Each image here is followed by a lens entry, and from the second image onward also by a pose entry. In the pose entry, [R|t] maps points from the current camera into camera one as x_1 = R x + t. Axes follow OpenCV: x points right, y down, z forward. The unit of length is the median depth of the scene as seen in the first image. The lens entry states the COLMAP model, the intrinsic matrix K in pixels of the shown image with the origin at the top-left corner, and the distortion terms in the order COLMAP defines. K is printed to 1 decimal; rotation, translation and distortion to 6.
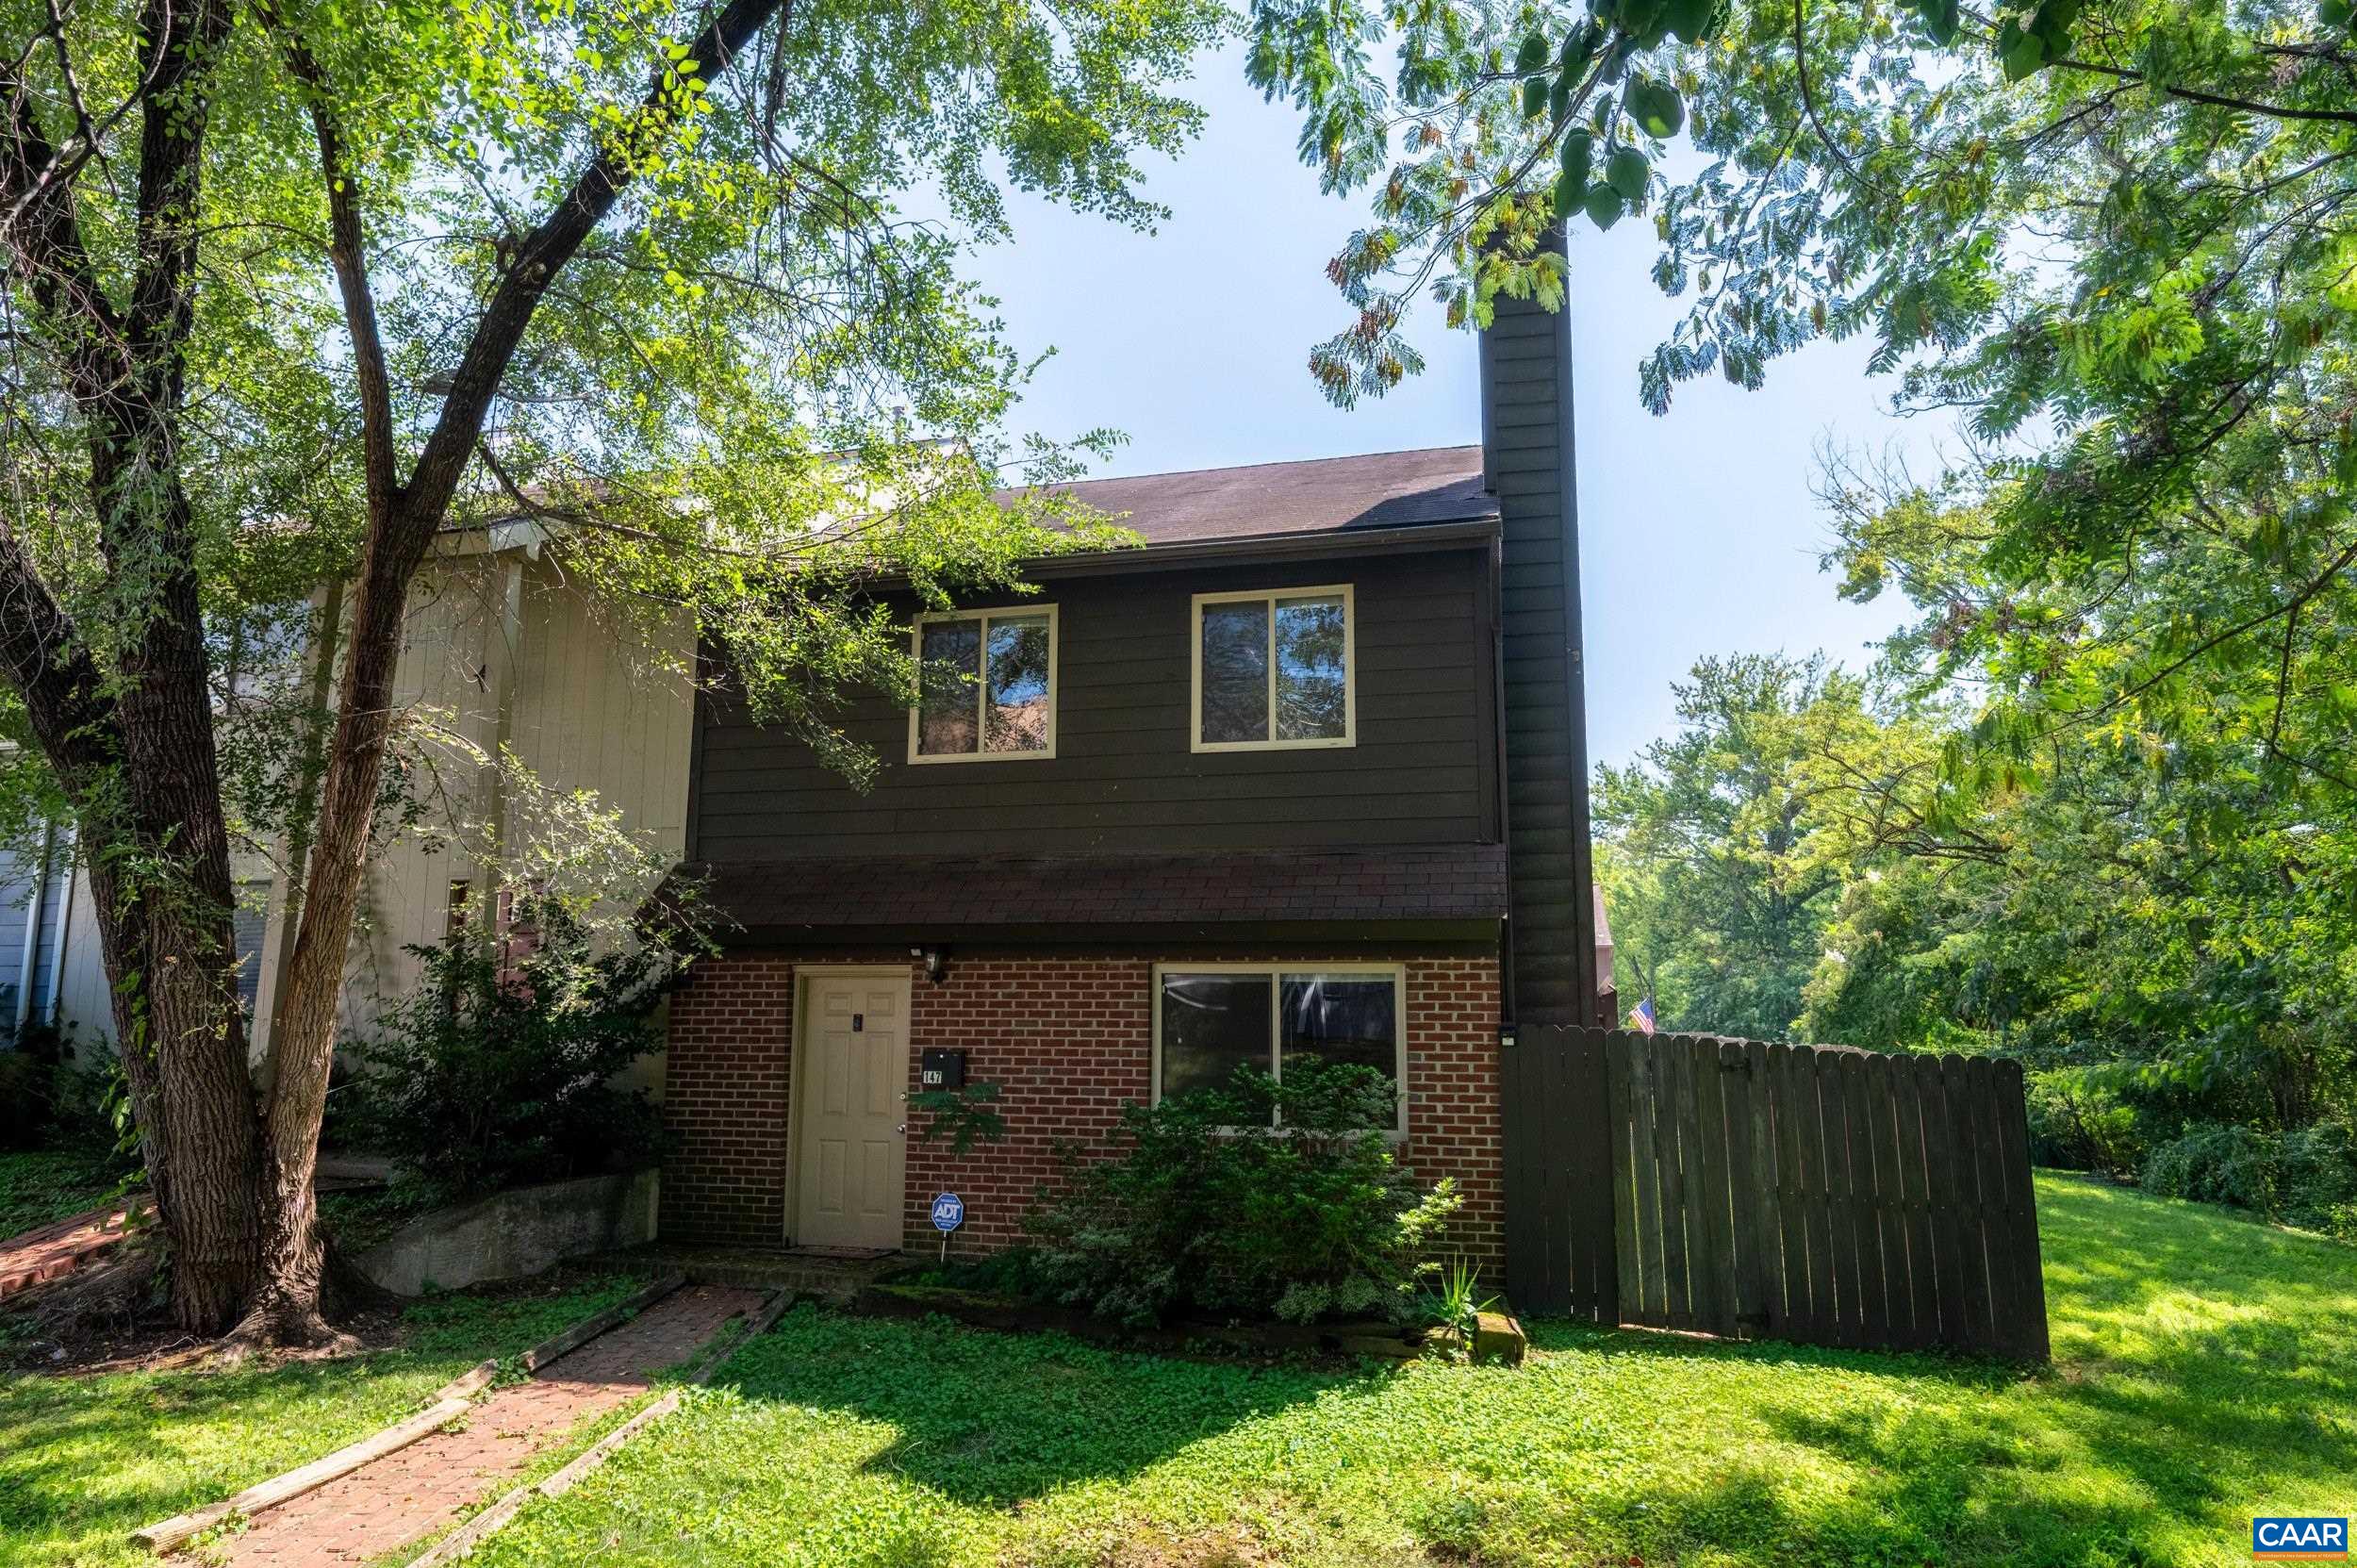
lens RADIAL K [[1410.4, 0, 1173.8], [0, 1410.4, 791.2], [0, 0, 1]] dist [0.001012, -0.003519]
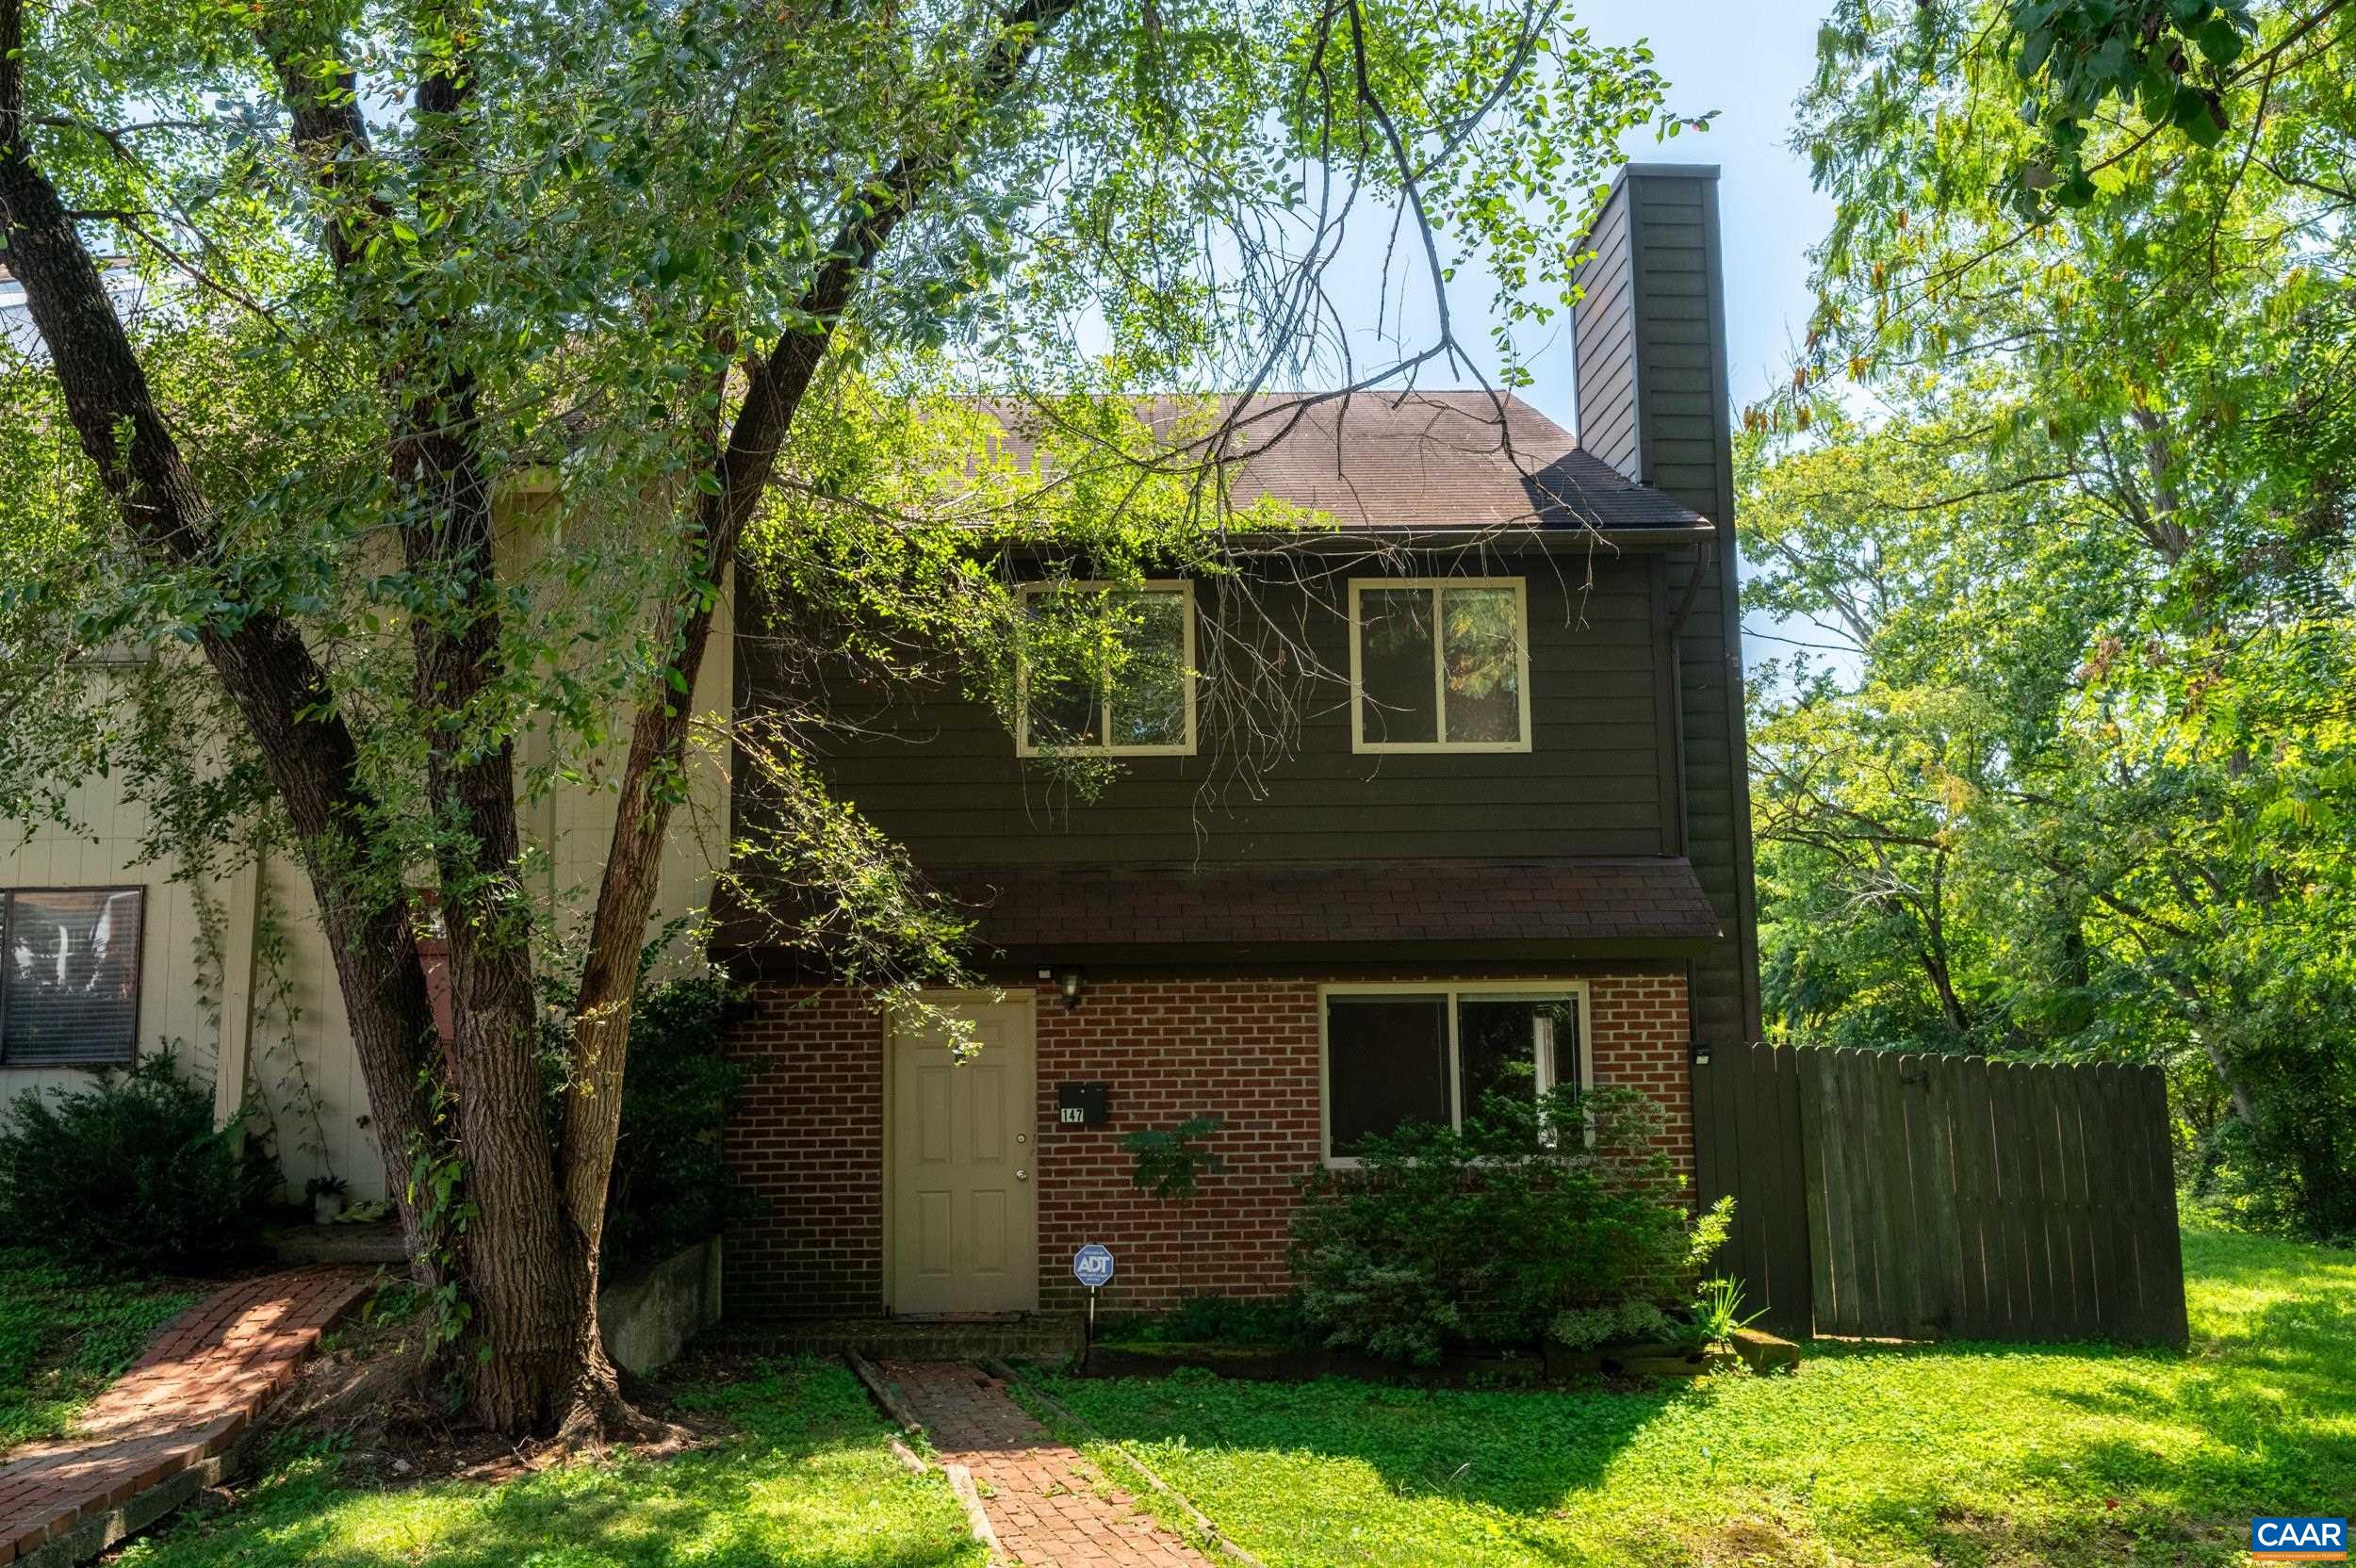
lens RADIAL K [[1856.8, 0, 1146.0], [0, 1856.8, 784.8], [0, 0, 1]] dist [-0.001046, 0.003630]
pose [[0.965314, 0.013472, 0.260745, -0.429032], [-0.022097, 0.999300, 0.030175, -0.040028], [-0.260156, -0.034890, 0.964936, -0.126804]]
